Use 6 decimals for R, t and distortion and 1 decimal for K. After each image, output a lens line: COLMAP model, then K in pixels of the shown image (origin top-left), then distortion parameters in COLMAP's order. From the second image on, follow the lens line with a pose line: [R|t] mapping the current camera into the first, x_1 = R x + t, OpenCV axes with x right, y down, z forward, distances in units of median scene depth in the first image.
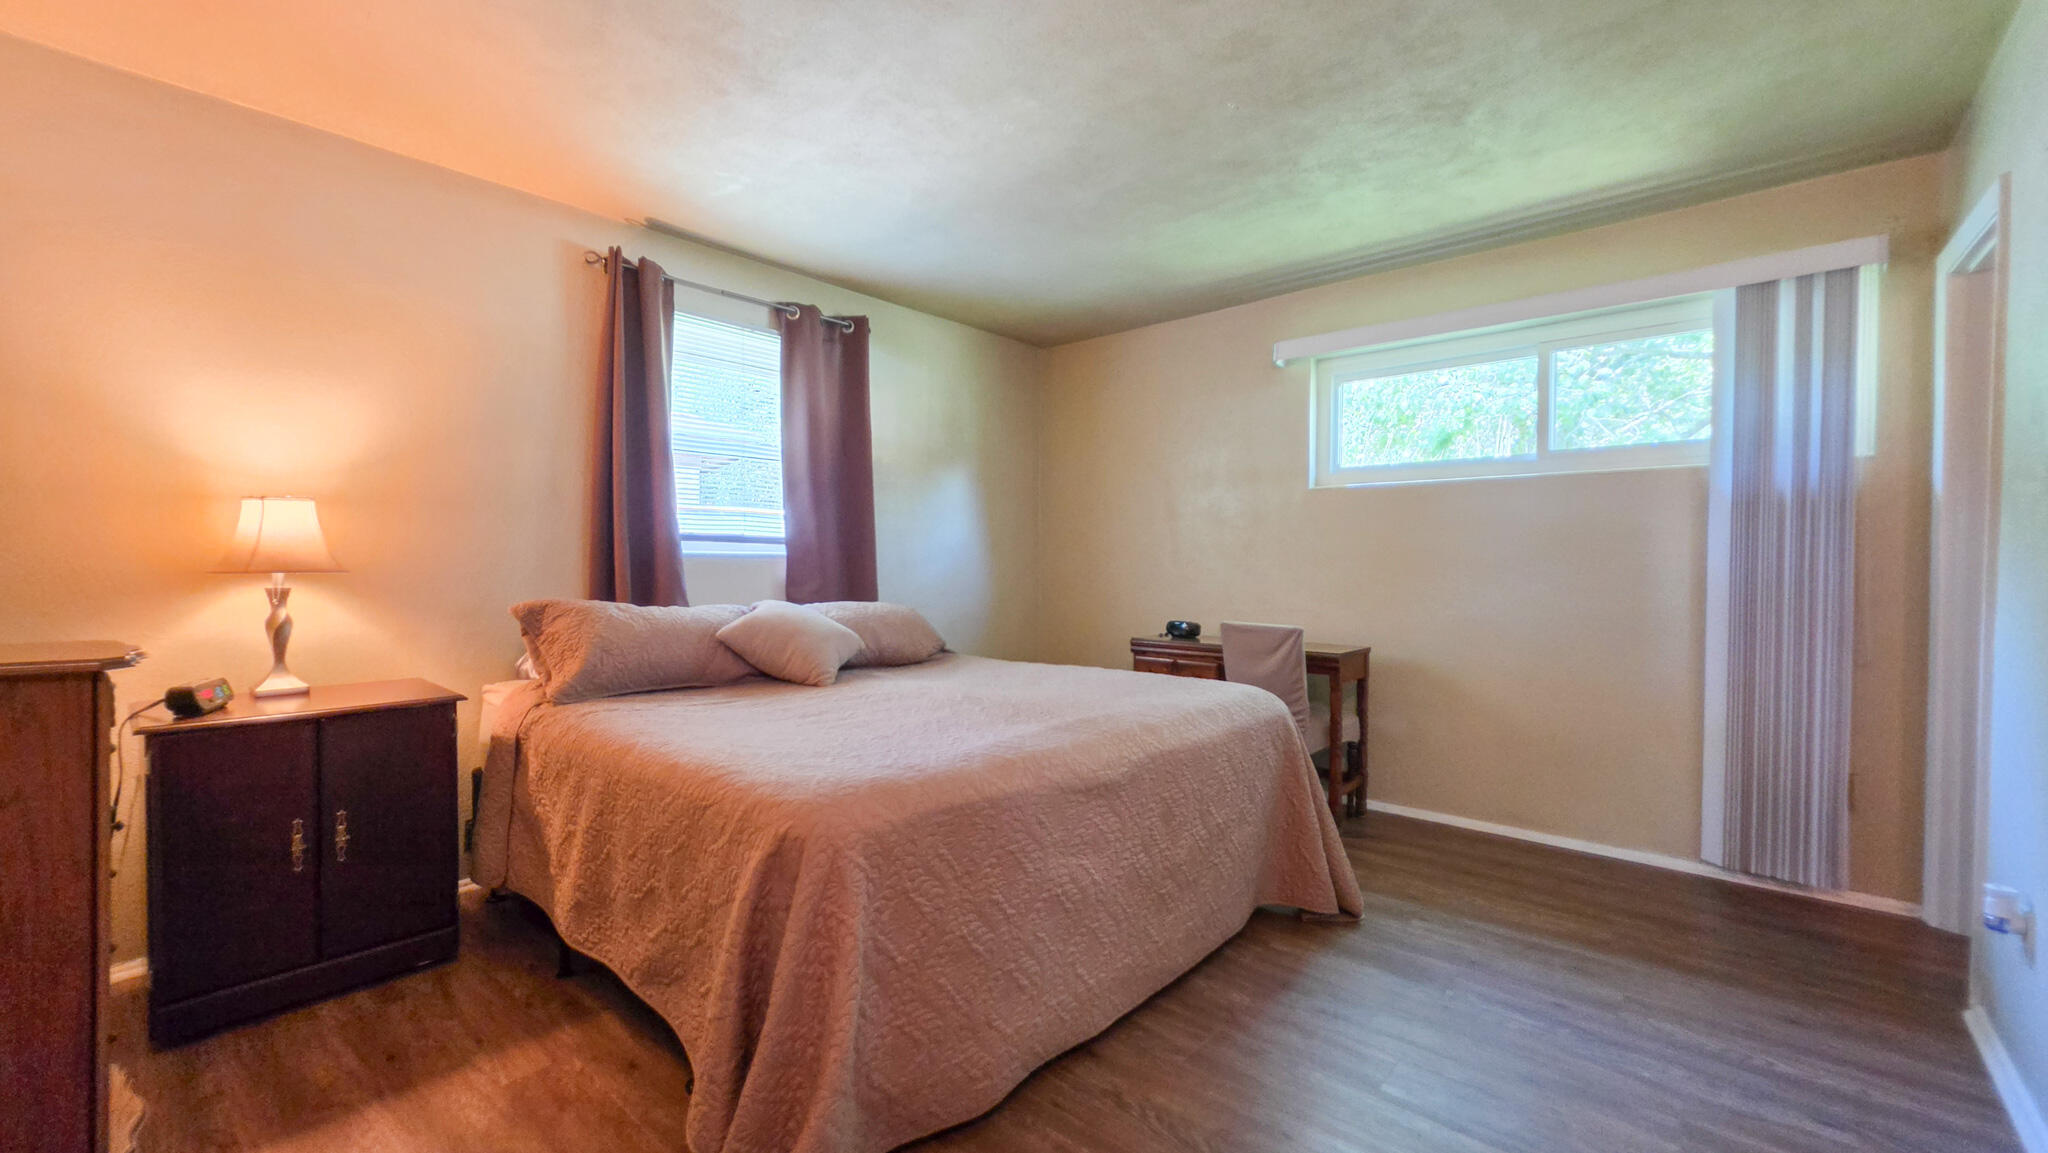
lens RADIAL K [[846.9, 0, 1033.4], [0, 846.9, 581.5], [0, 0, 1]] dist [-0.000876, 0.000073]
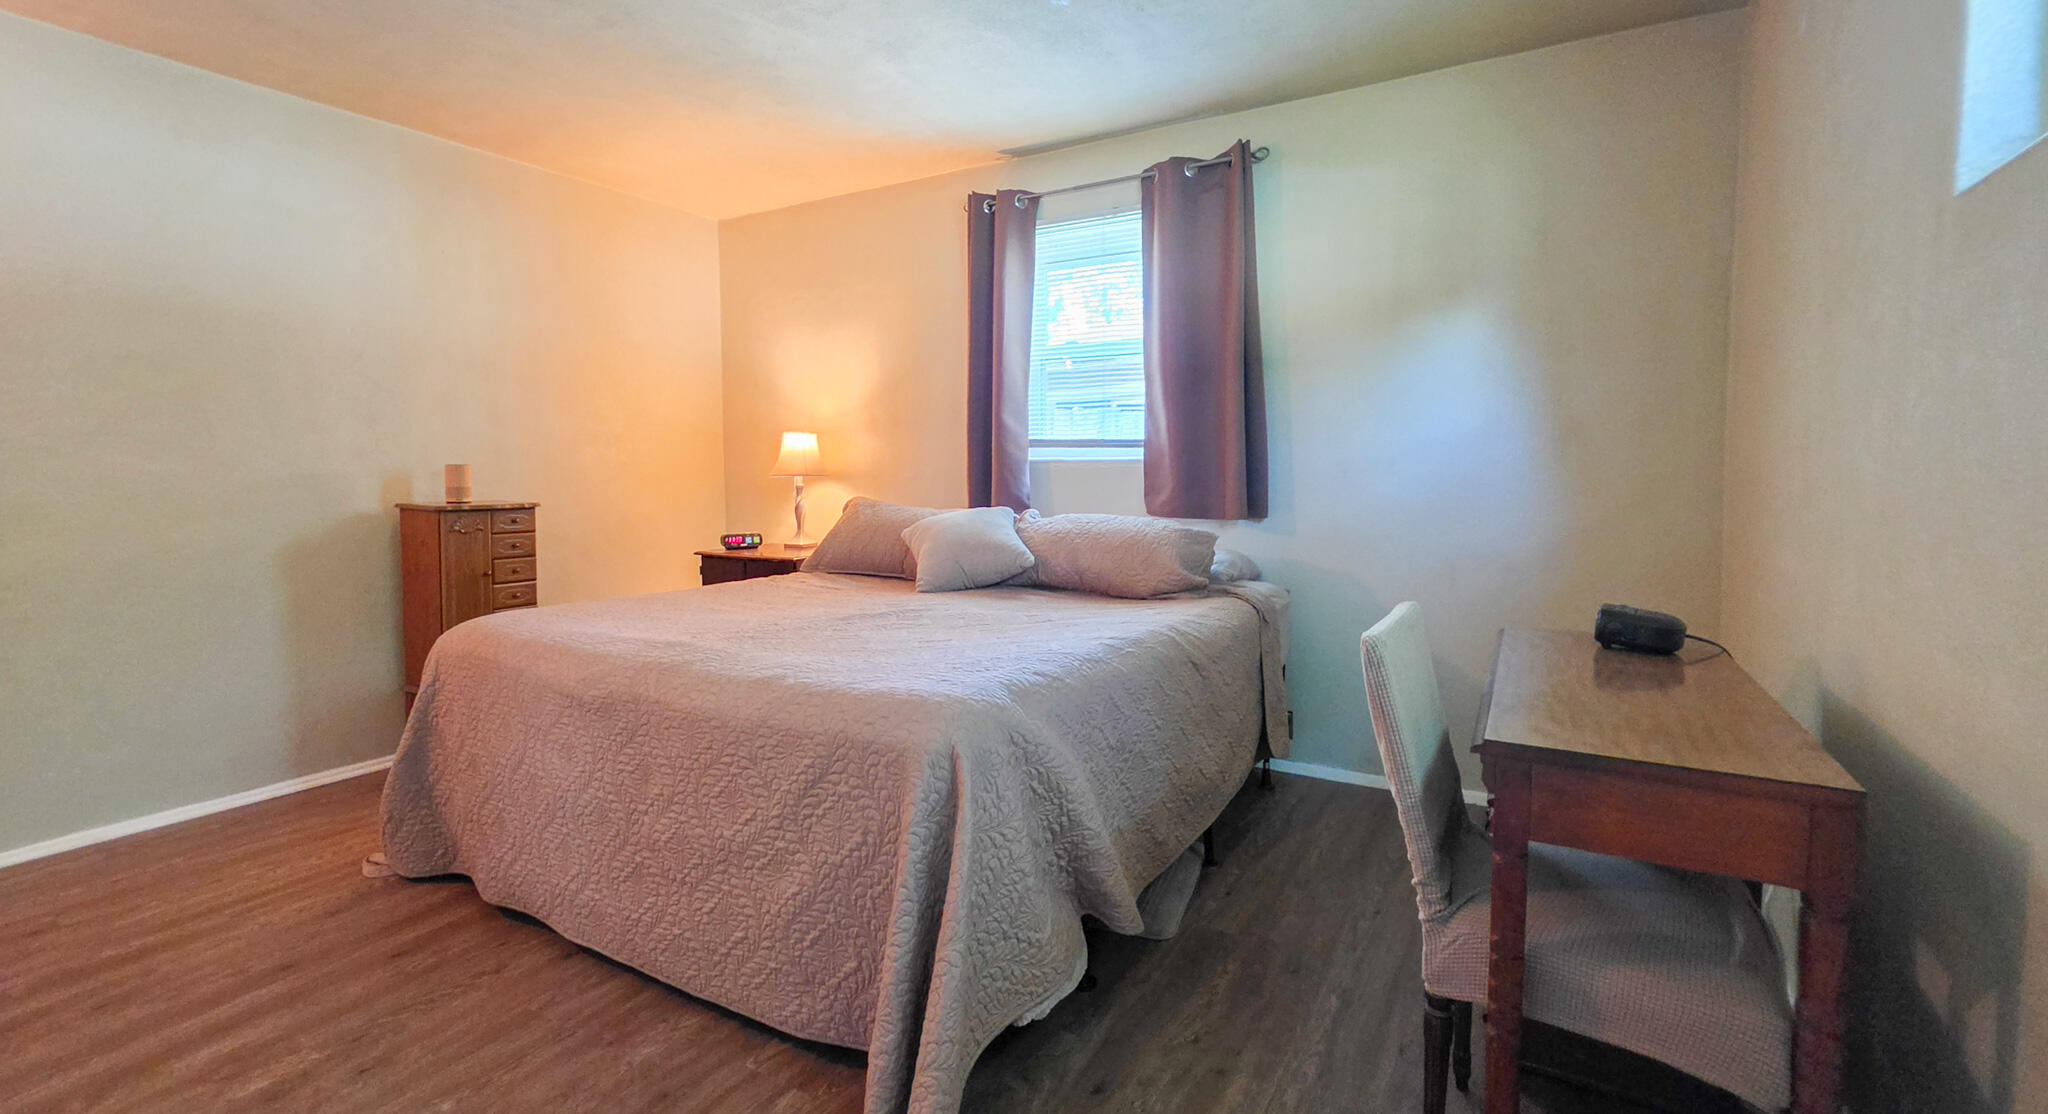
lens RADIAL K [[886.2, 0, 1024.0], [0, 886.2, 557.0], [0, 0, 1]] dist [-0.001426, -0.000057]
pose [[0.171108, 0.089033, -0.981221, 0.647399], [-0.016585, 0.996028, 0.087485, -0.008518], [0.985113, 0.001304, 0.171905, 0.754874]]
